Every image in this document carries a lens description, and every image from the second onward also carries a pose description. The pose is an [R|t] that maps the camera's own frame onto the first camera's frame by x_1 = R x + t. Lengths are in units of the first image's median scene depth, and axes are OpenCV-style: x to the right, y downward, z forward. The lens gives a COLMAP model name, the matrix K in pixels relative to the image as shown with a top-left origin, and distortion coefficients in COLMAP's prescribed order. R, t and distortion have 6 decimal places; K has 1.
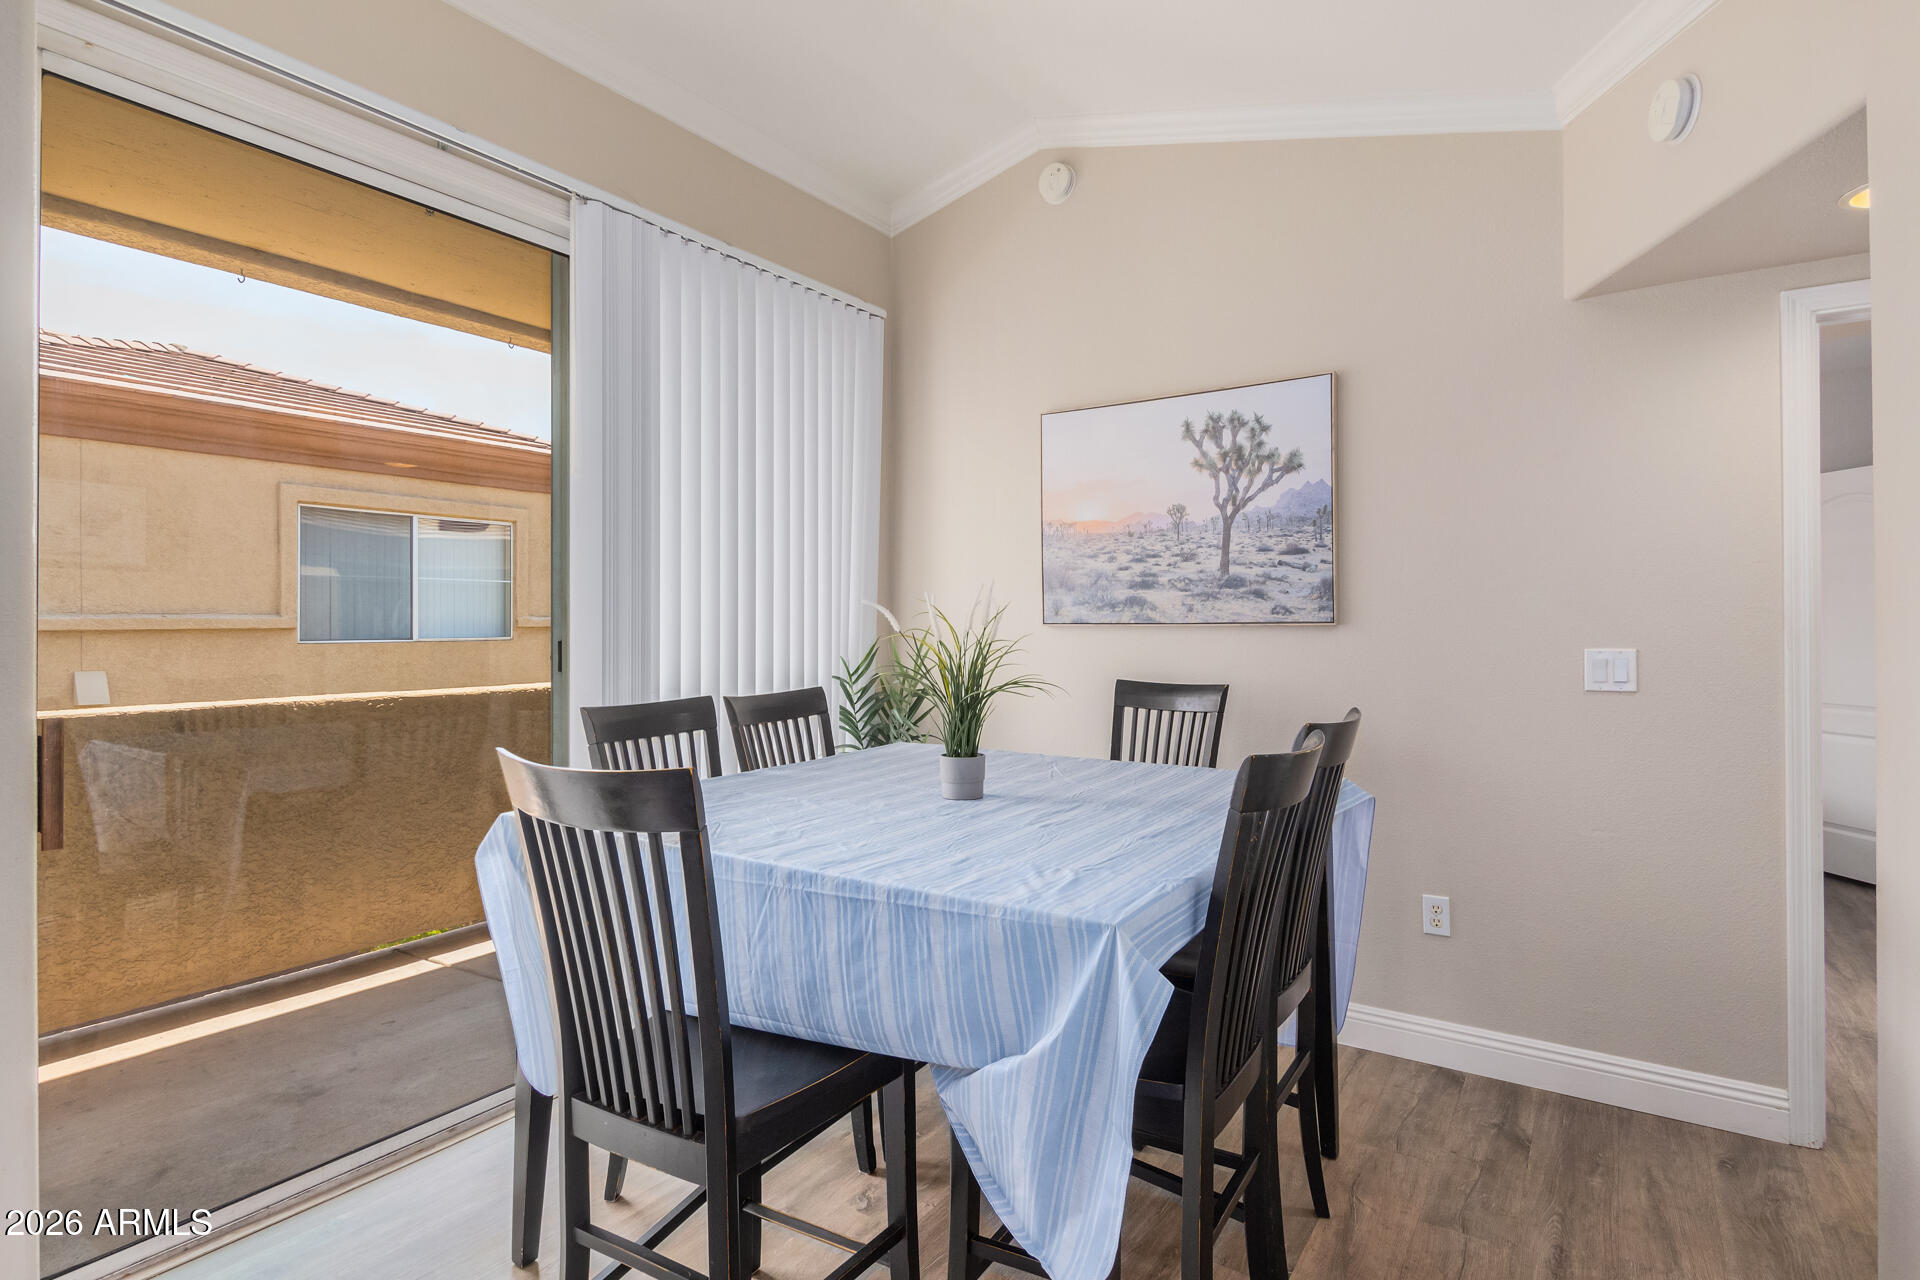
lens RADIAL K [[974.1, 0, 965.4], [0, 974.1, 620.5], [0, 0, 1]] dist [0.005717, -0.003040]
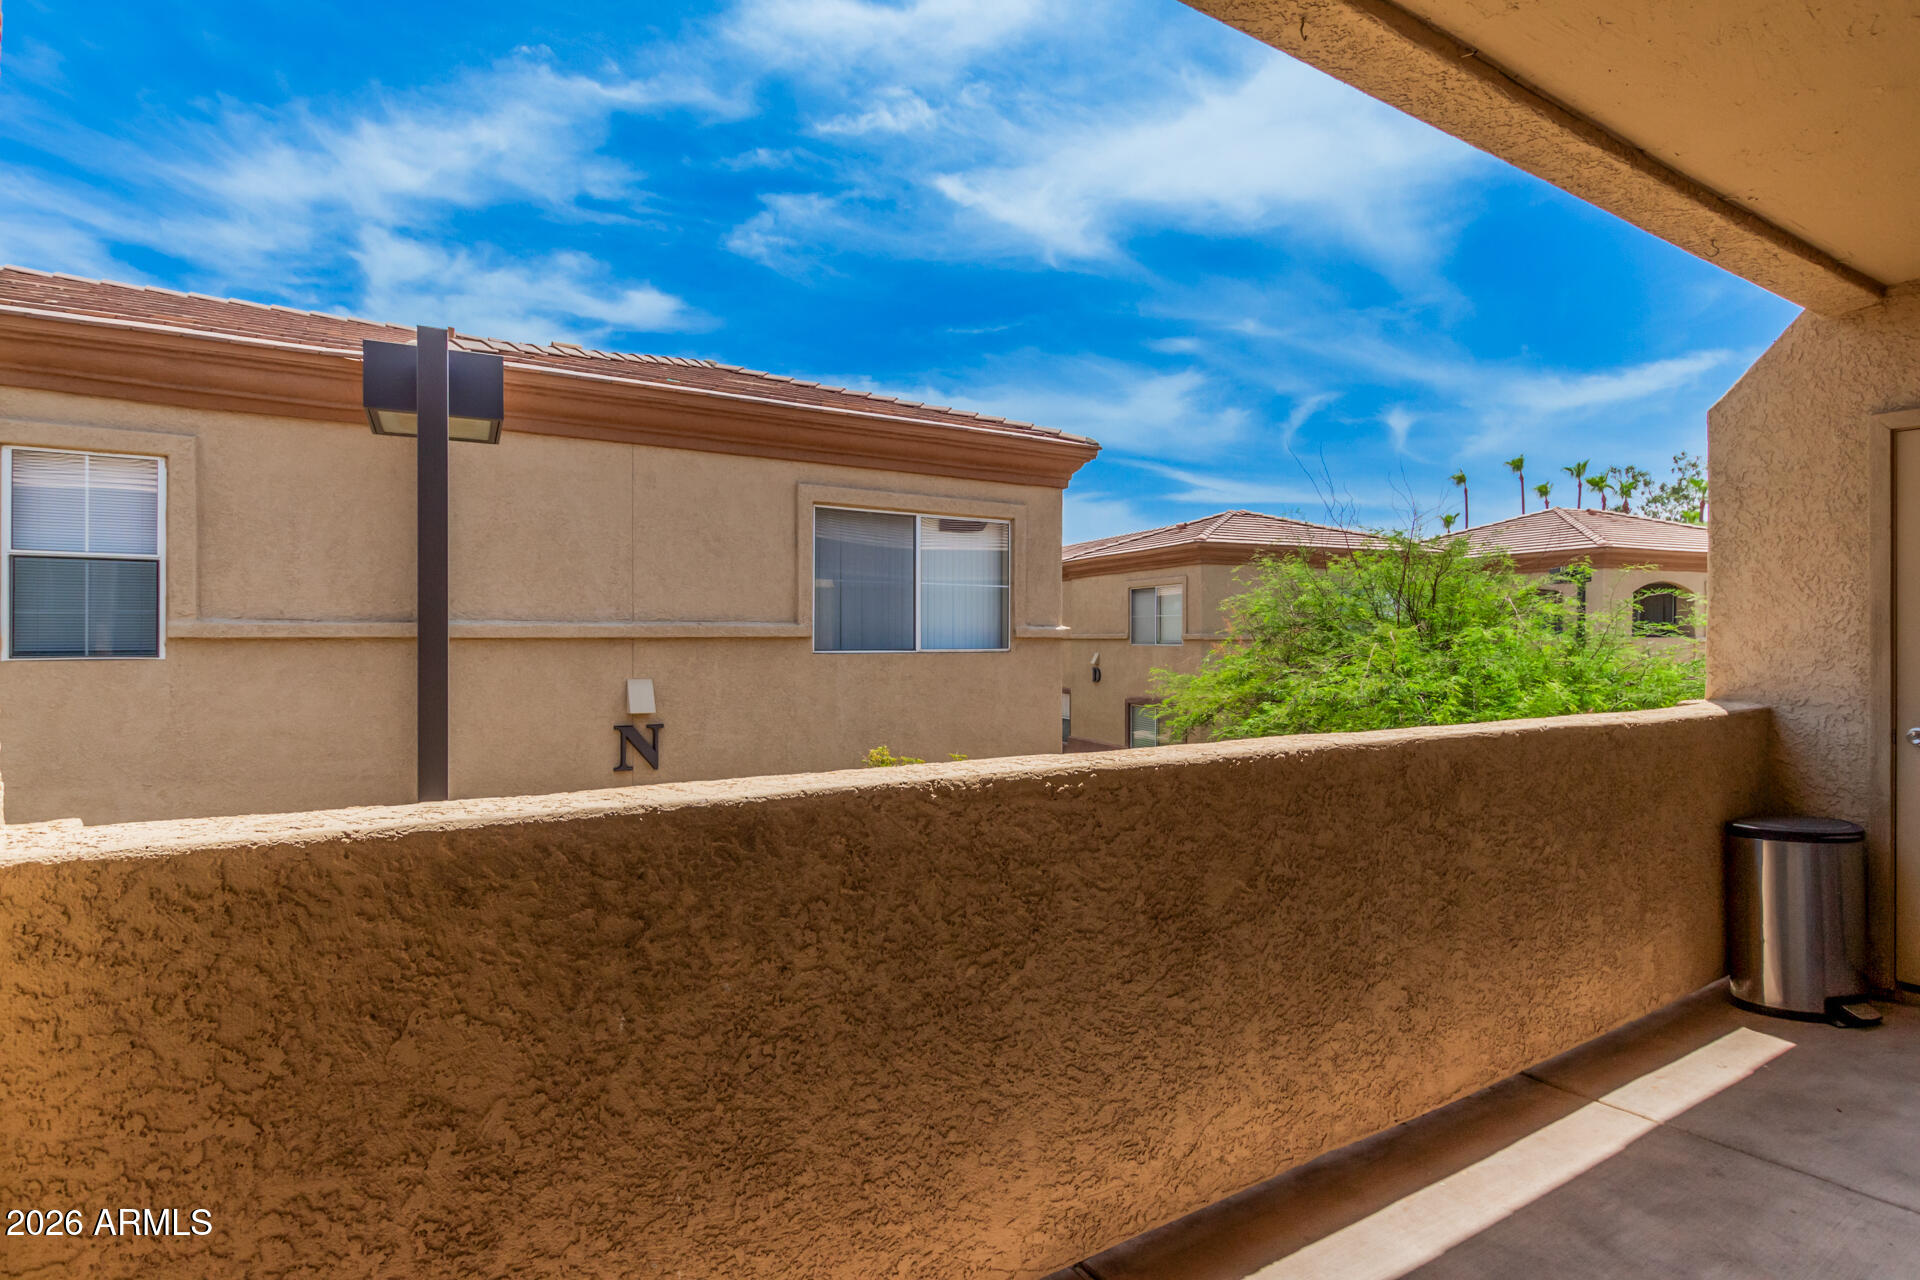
lens RADIAL K [[974.1, 0, 959.2], [0, 974.1, 640.8], [0, 0, 1]] dist [0.005717, -0.003040]
pose [[0.912029, 0.006810, -0.410070, -0.449595], [-0.003885, 0.999961, 0.007966, 0.009134], [0.410108, -0.005672, 0.912019, 0.531431]]
